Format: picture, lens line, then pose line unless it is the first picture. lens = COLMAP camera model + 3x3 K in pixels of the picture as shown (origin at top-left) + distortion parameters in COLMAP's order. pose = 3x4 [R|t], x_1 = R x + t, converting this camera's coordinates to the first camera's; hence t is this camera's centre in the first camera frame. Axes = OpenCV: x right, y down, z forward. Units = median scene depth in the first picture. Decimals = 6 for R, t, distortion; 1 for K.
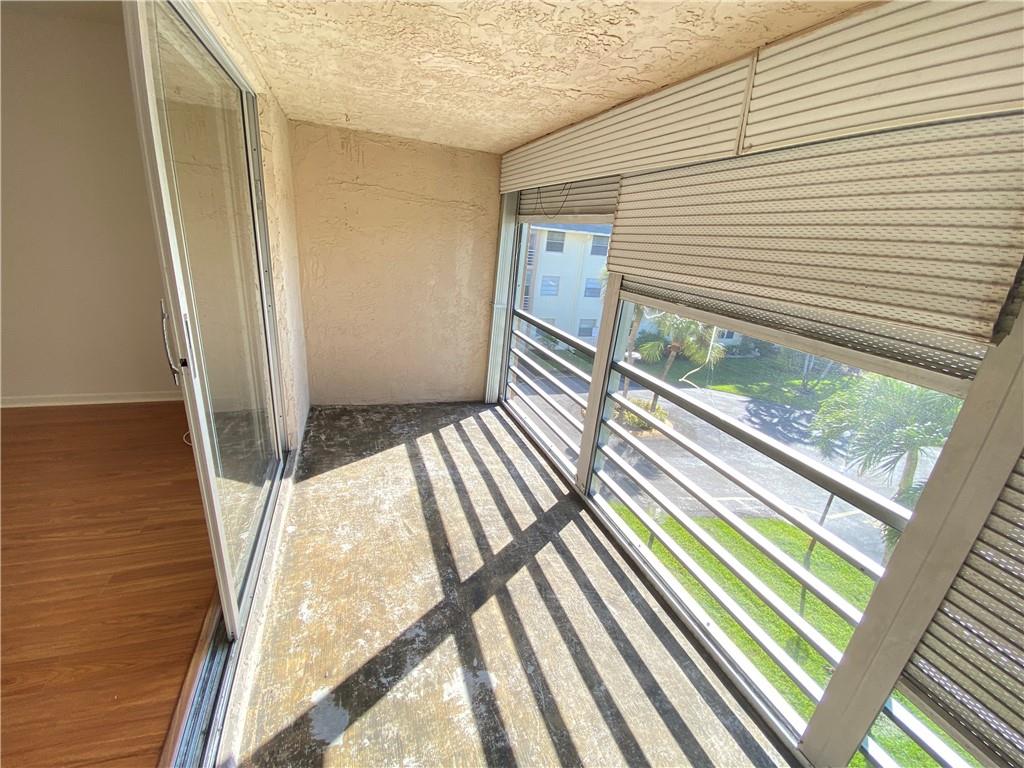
lens RADIAL K [[415.9, 0, 510.4], [0, 415.9, 382.8], [0, 0, 1]] dist [0.030919, -0.022594]
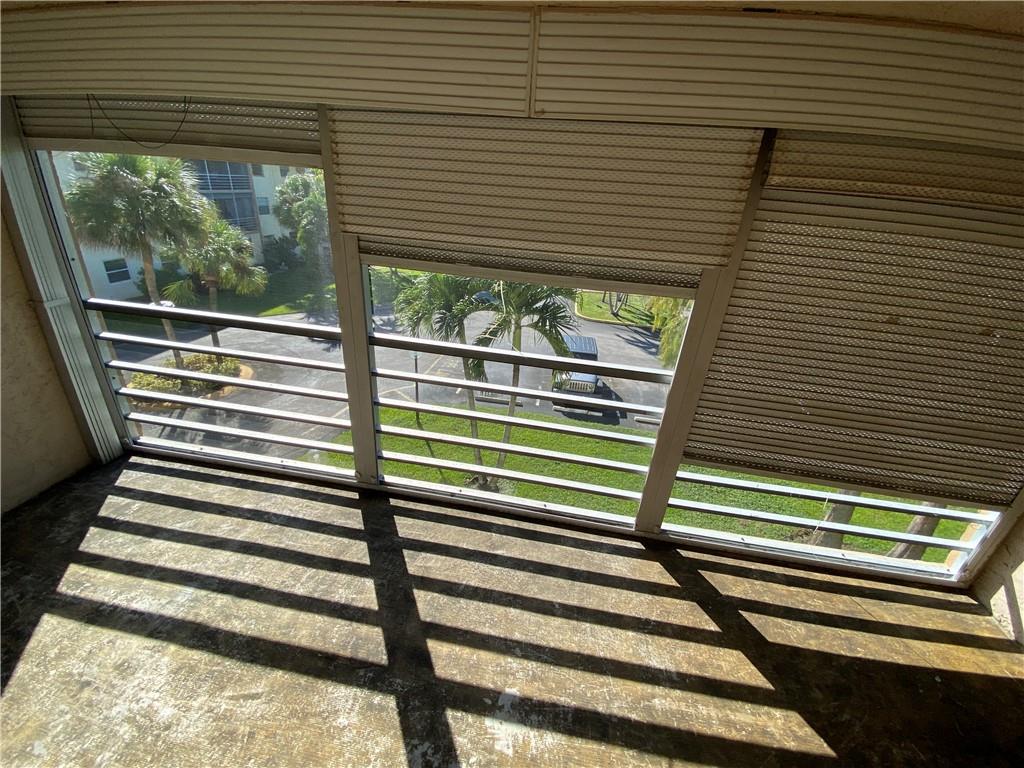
lens RADIAL K [[417.1, 0, 509.0], [0, 417.1, 384.5], [0, 0, 1]] dist [0.029006, -0.024677]
pose [[0.489327, -0.427394, 0.760193, -0.359126], [0.265775, 0.903298, 0.336774, -0.203197], [-0.830616, 0.037247, 0.555599, 0.321324]]
